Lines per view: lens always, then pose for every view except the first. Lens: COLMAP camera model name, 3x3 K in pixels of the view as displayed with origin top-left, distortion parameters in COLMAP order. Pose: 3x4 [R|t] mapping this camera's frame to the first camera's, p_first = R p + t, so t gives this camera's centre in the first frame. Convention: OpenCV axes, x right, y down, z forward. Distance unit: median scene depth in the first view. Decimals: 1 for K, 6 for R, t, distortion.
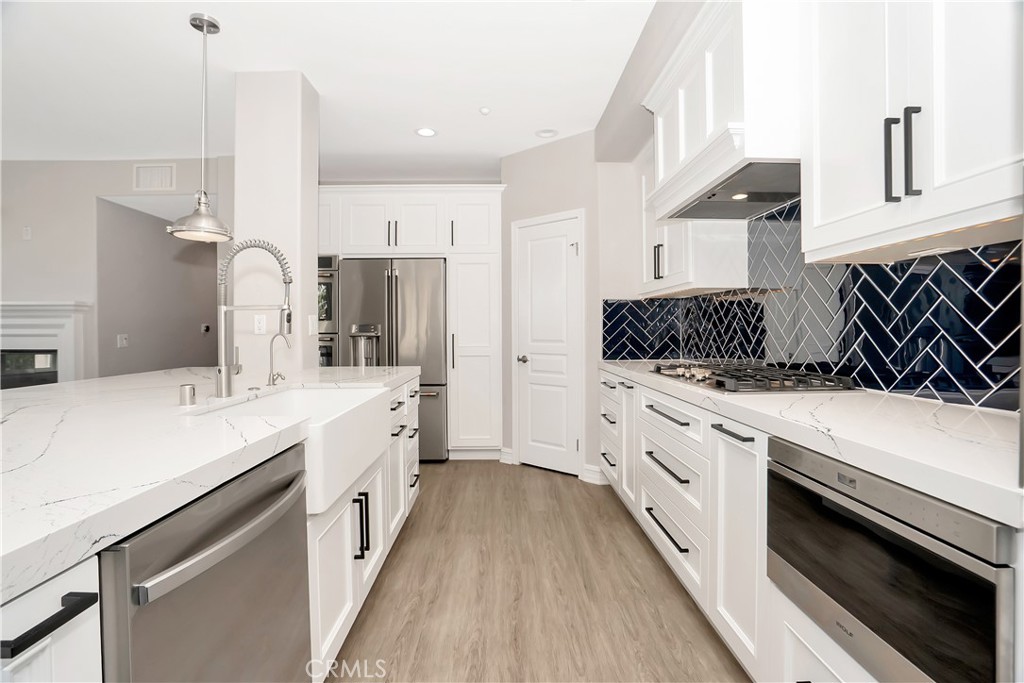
lens RADIAL K [[479.1, 0, 515.8], [0, 479.1, 337.3], [0, 0, 1]] dist [-0.031886, 0.001547]
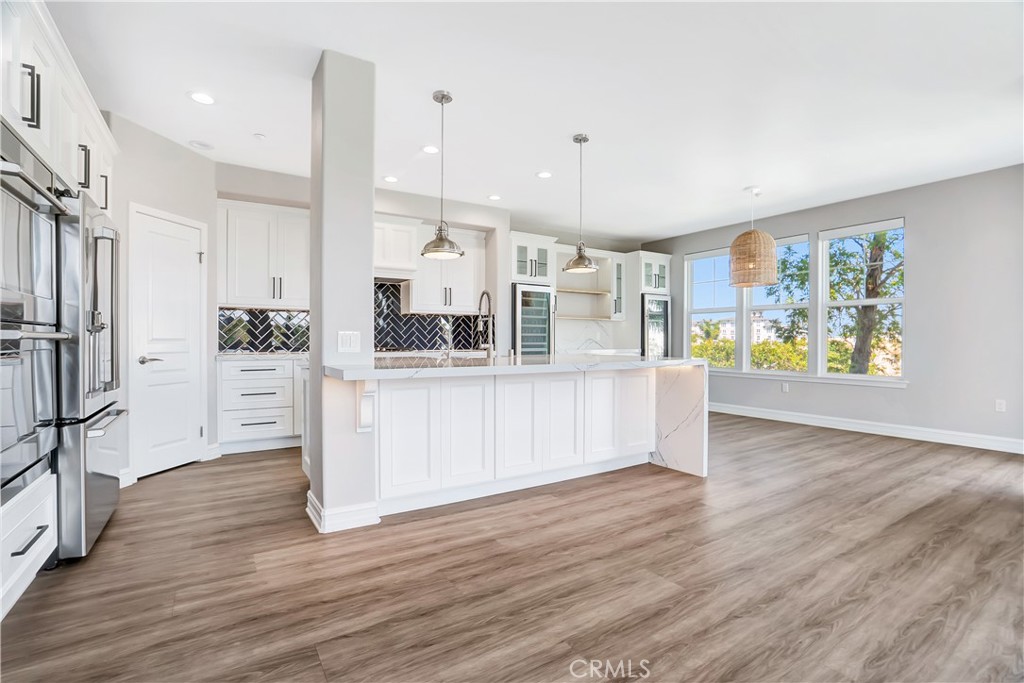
lens RADIAL K [[479.1, 0, 515.5], [0, 479.1, 344.3], [0, 0, 1]] dist [-0.031886, 0.001547]
pose [[-0.524576, 0.005881, 0.851343, -1.238869], [0.019315, 0.999801, 0.004995, 0.024385], [-0.851144, 0.019064, -0.524585, 1.550598]]
